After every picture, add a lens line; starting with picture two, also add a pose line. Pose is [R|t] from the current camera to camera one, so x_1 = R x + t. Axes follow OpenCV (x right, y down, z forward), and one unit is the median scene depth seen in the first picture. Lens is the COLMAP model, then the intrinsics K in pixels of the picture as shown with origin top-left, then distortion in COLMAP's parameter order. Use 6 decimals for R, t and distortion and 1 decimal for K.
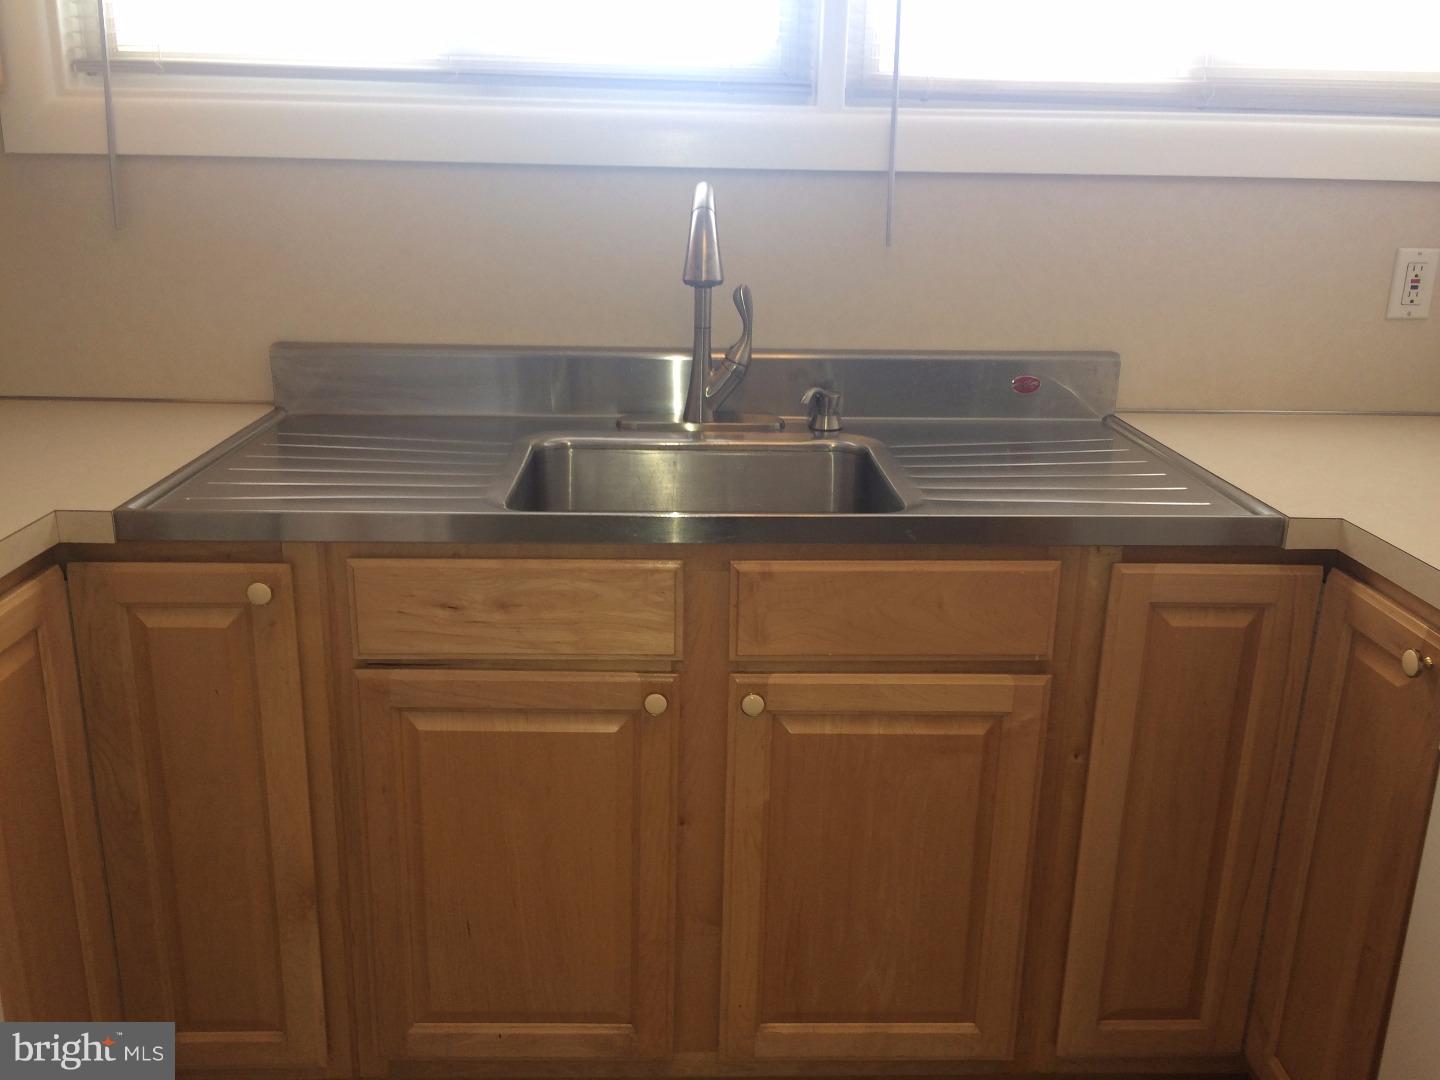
lens RADIAL K [[1225.3, 0, 720.0], [0, 1225.3, 540.0], [0, 0, 1]] dist [0.117889, -0.193846]
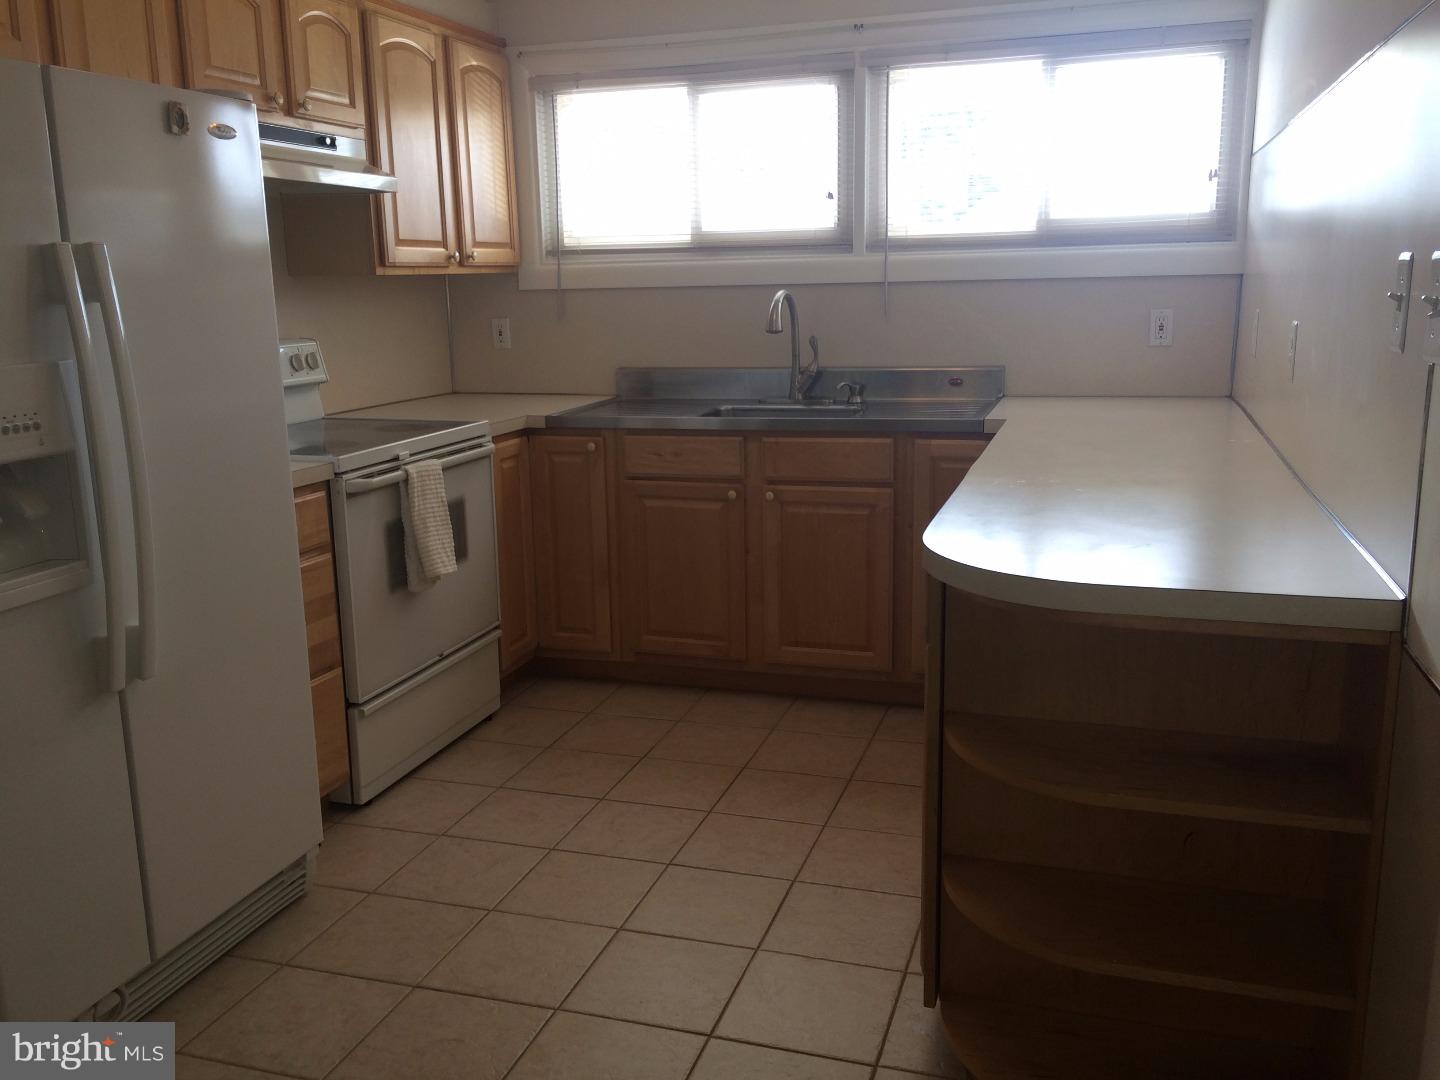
lens RADIAL K [[1229.8, 0, 720.0], [0, 1229.8, 540.0], [0, 0, 1]] dist [0.035215, 0.002157]
pose [[0.941729, 0.029916, -0.335041, 0.740154], [-0.058678, 0.995376, -0.076052, 0.402820], [0.331216, 0.091280, 0.939129, -1.305323]]
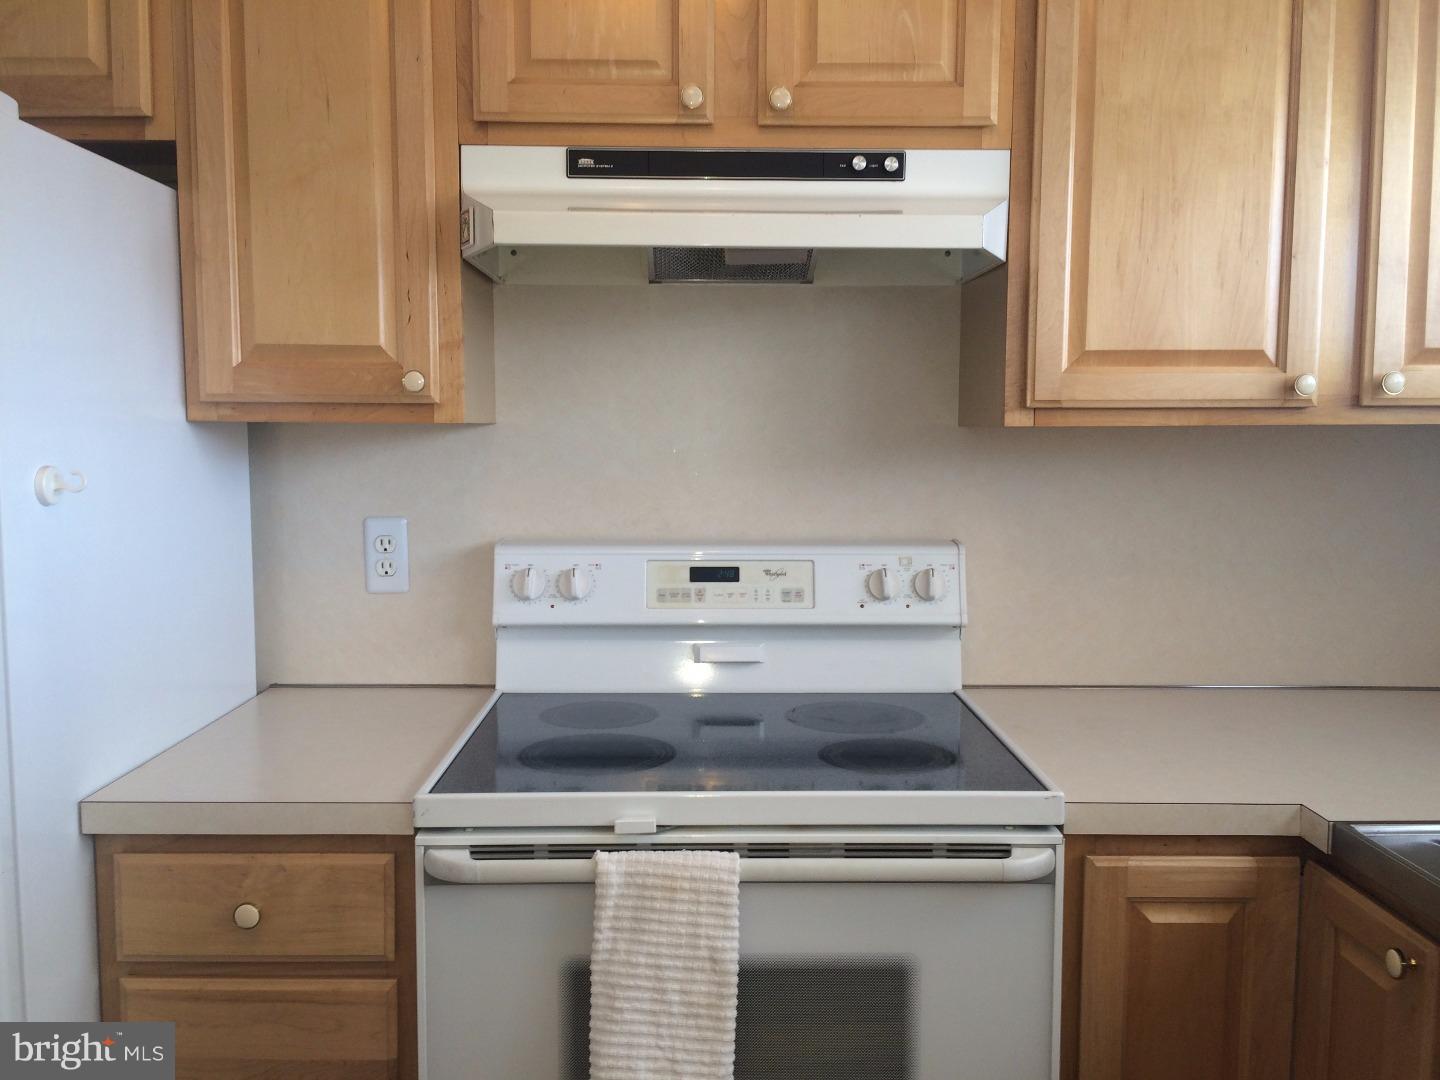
lens RADIAL K [[1229.8, 0, 720.0], [0, 1229.8, 540.0], [0, 0, 1]] dist [0.035215, 0.002157]
pose [[-0.018751, 0.063687, -0.997794, 0.442428], [-0.296517, 0.952718, 0.066382, -0.142234], [0.954843, 0.297108, 0.001019, 0.432353]]
